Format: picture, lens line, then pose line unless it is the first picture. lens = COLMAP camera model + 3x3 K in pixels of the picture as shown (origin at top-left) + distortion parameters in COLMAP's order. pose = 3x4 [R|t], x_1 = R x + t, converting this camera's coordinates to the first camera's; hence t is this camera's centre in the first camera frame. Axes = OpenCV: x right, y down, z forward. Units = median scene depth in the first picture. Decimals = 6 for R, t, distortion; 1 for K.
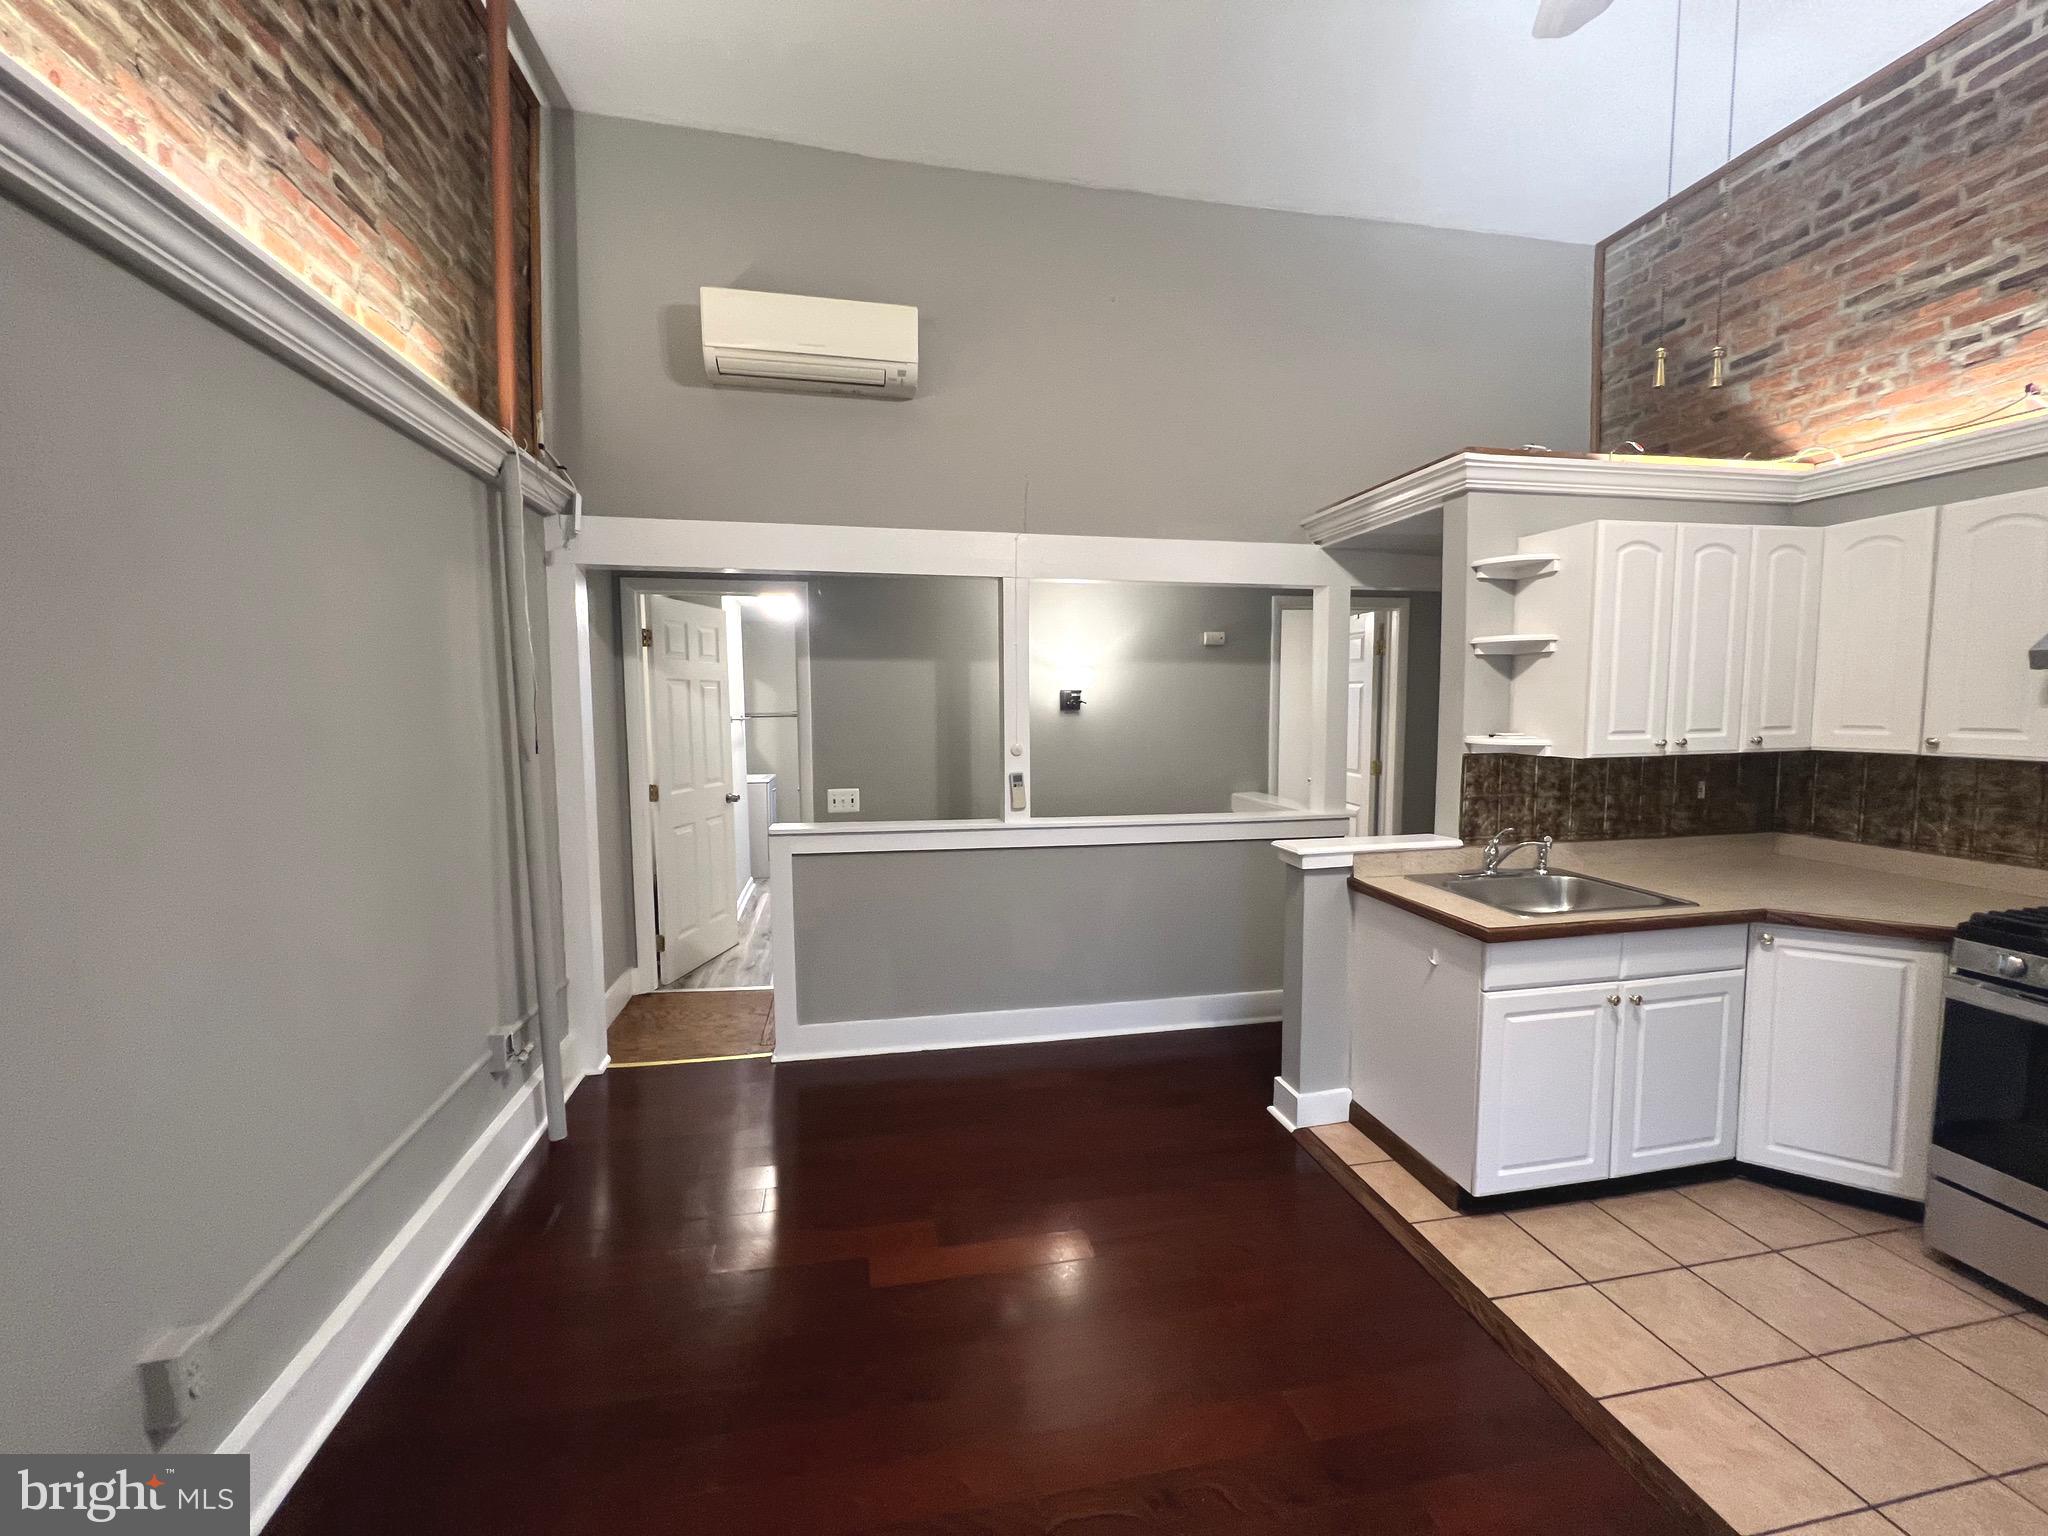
lens RADIAL K [[824.3, 0, 1020.8], [0, 824.3, 769.8], [0, 0, 1]] dist [0.000532, -0.000093]
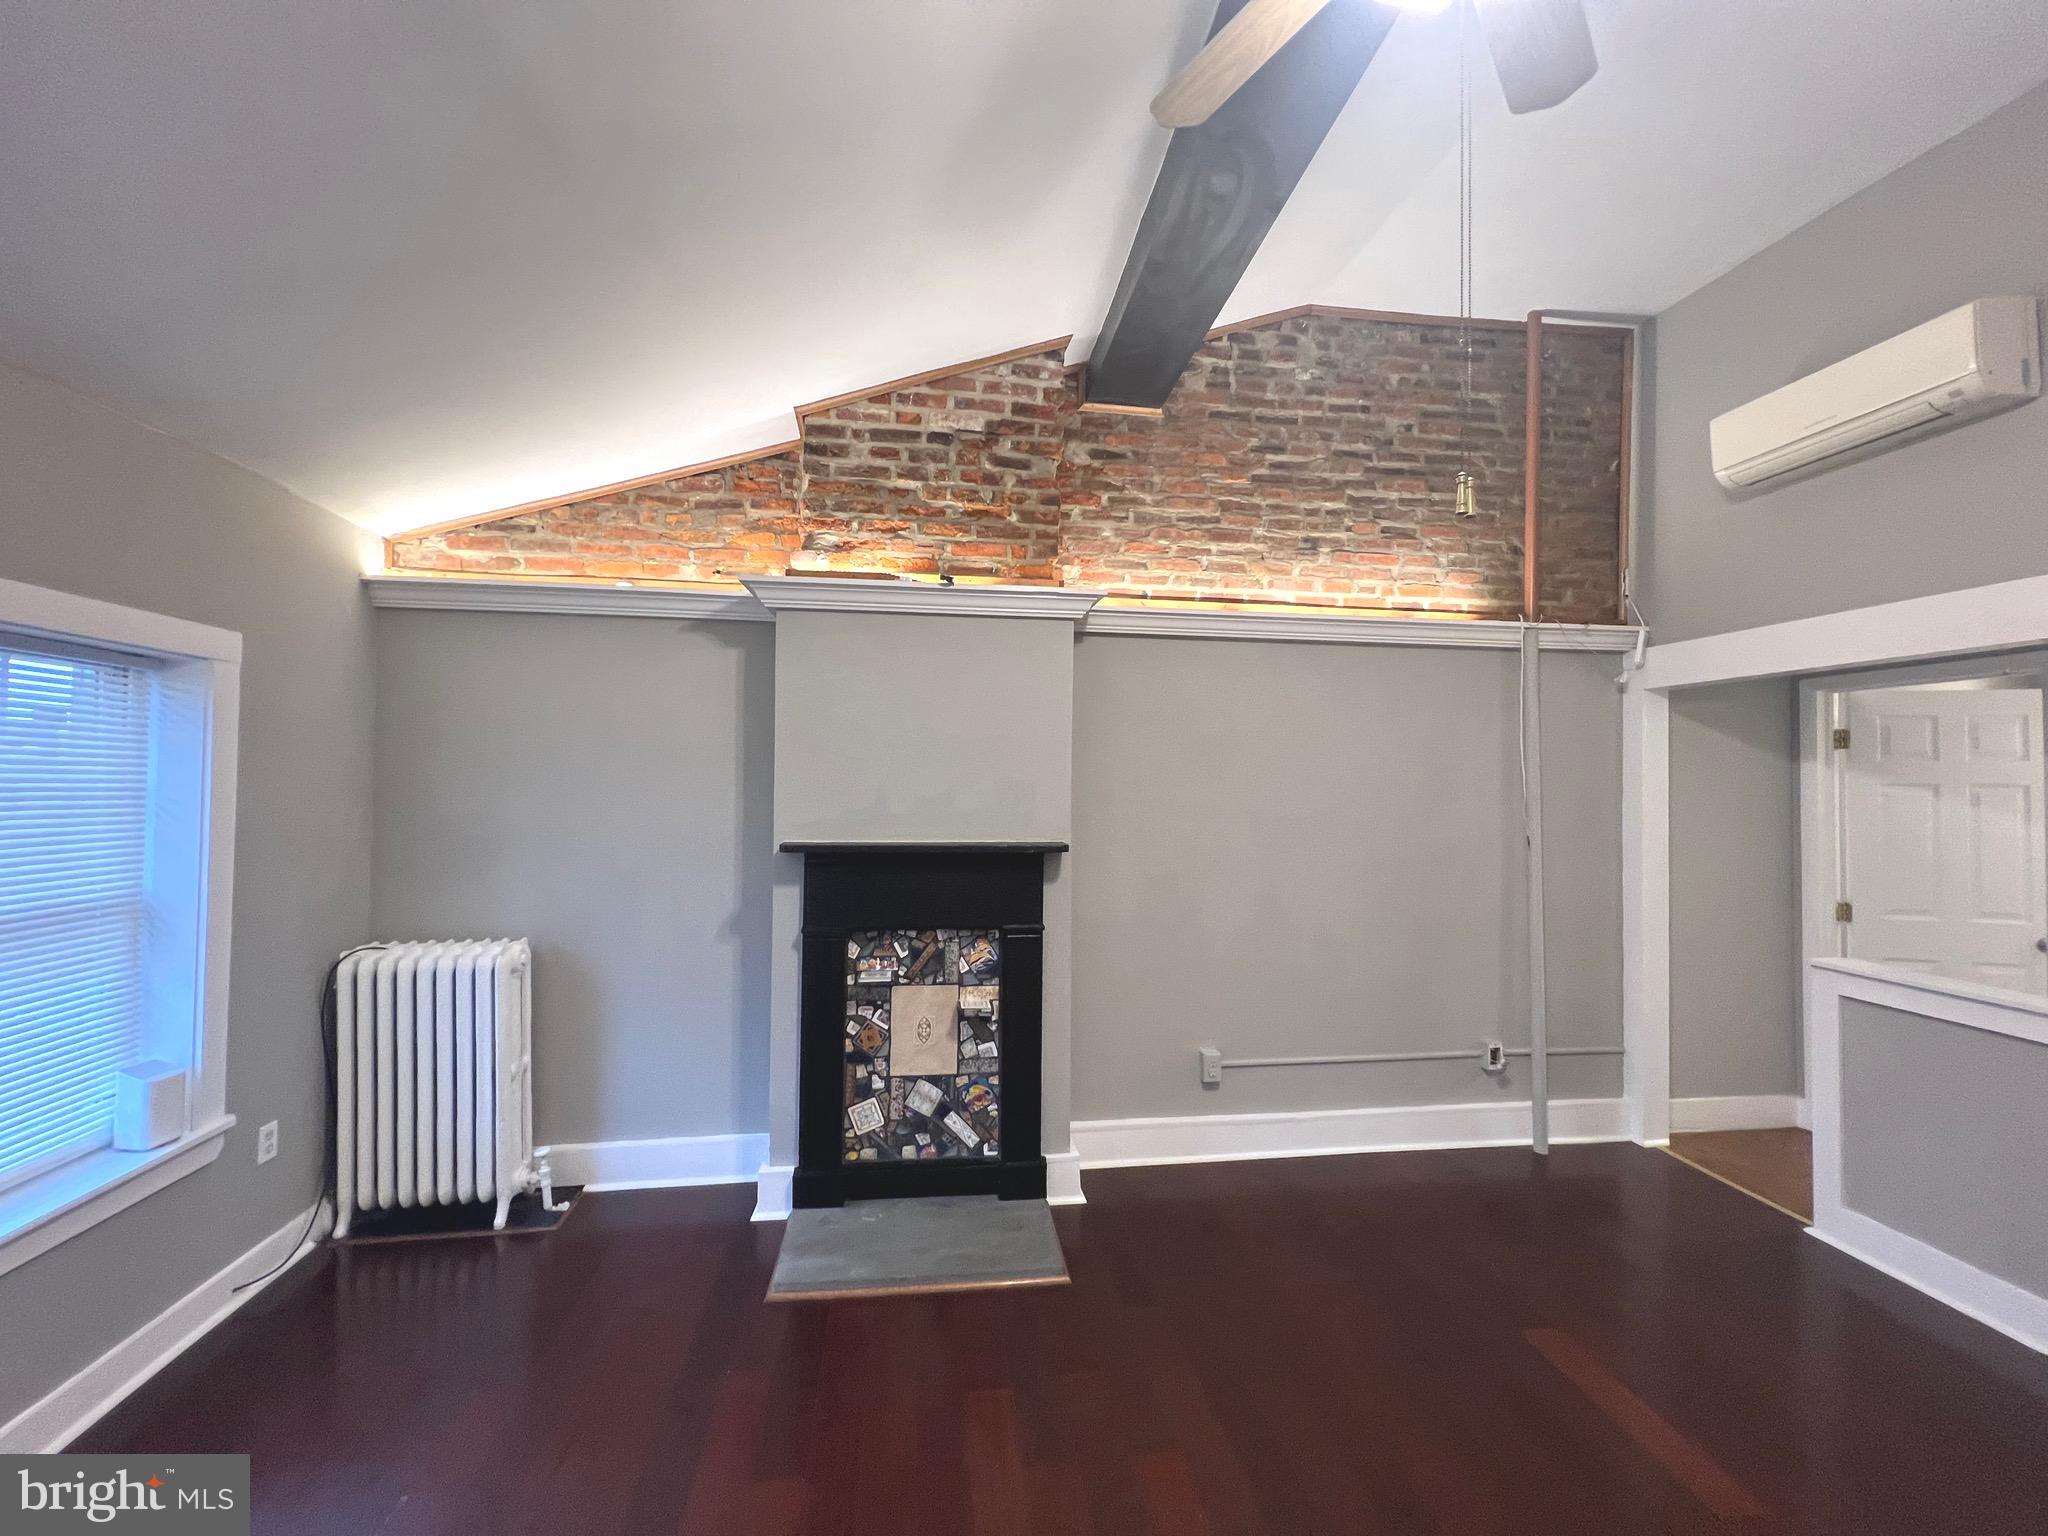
lens RADIAL K [[824.3, 0, 1027.3], [0, 824.3, 768.1], [0, 0, 1]] dist [0.000532, -0.000093]
pose [[-0.069136, -0.019109, -0.997424, 0.705371], [-0.092884, 0.995597, -0.012635, -0.045538], [0.993274, 0.091772, -0.070606, 0.238124]]
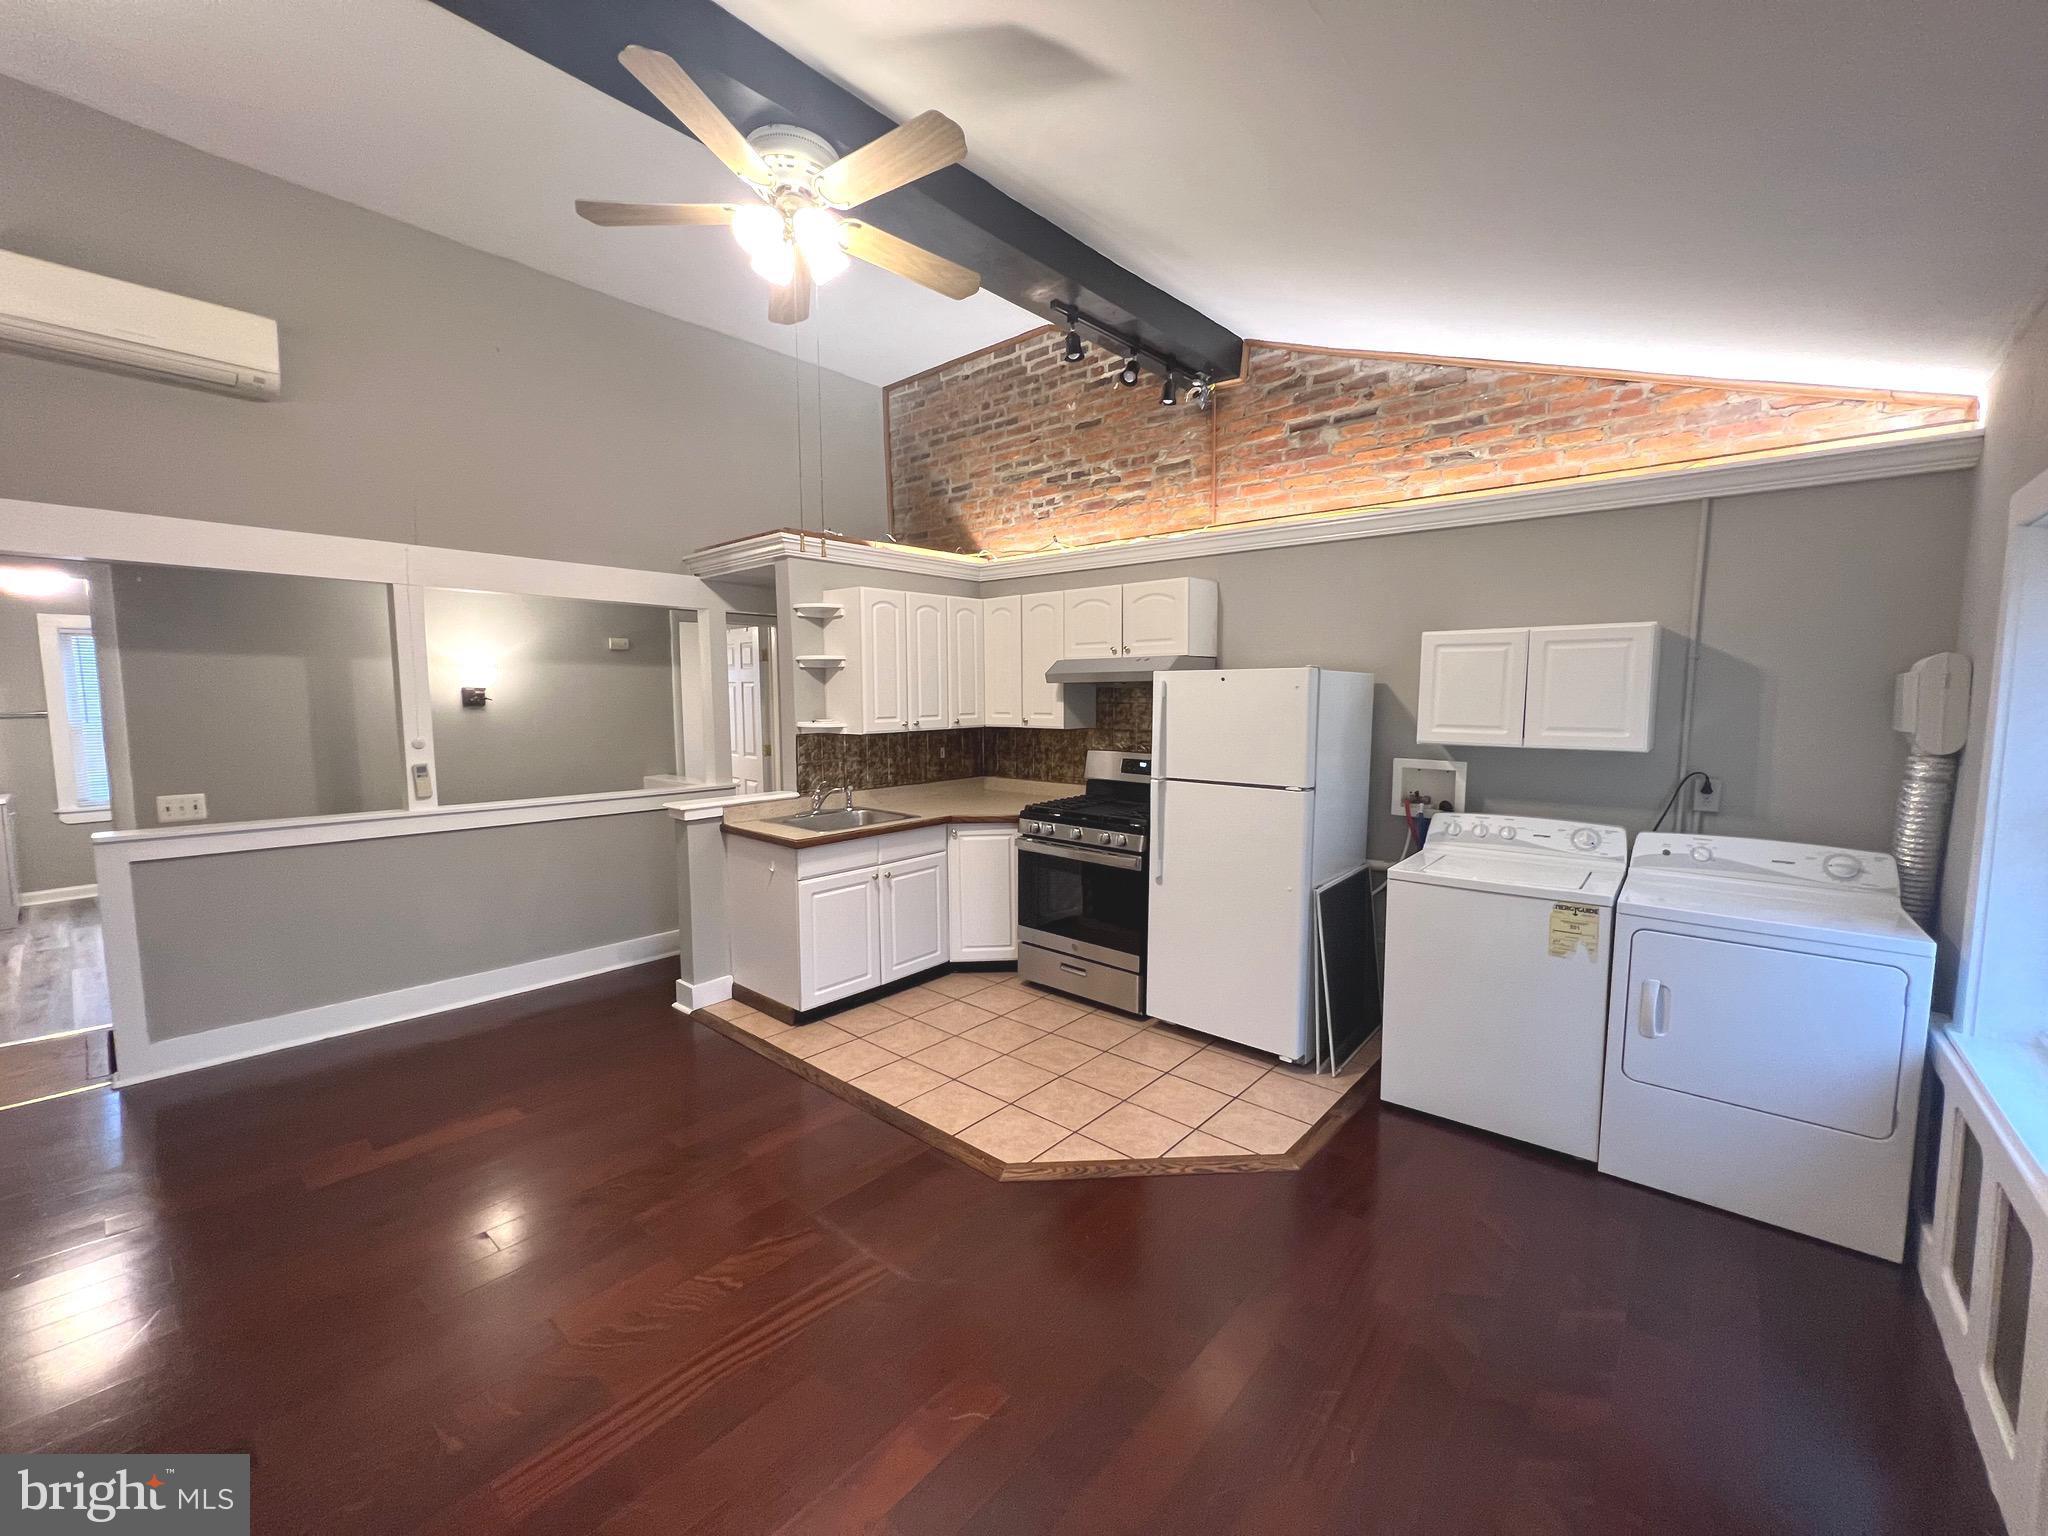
lens RADIAL K [[824.3, 0, 1023.2], [0, 824.3, 768.4], [0, 0, 1]] dist [0.000532, -0.000093]
pose [[0.796445, -0.051816, 0.602487, -0.031639], [0.048665, 0.998583, 0.021551, 0.029054], [-0.602750, 0.012156, 0.797838, -0.409160]]
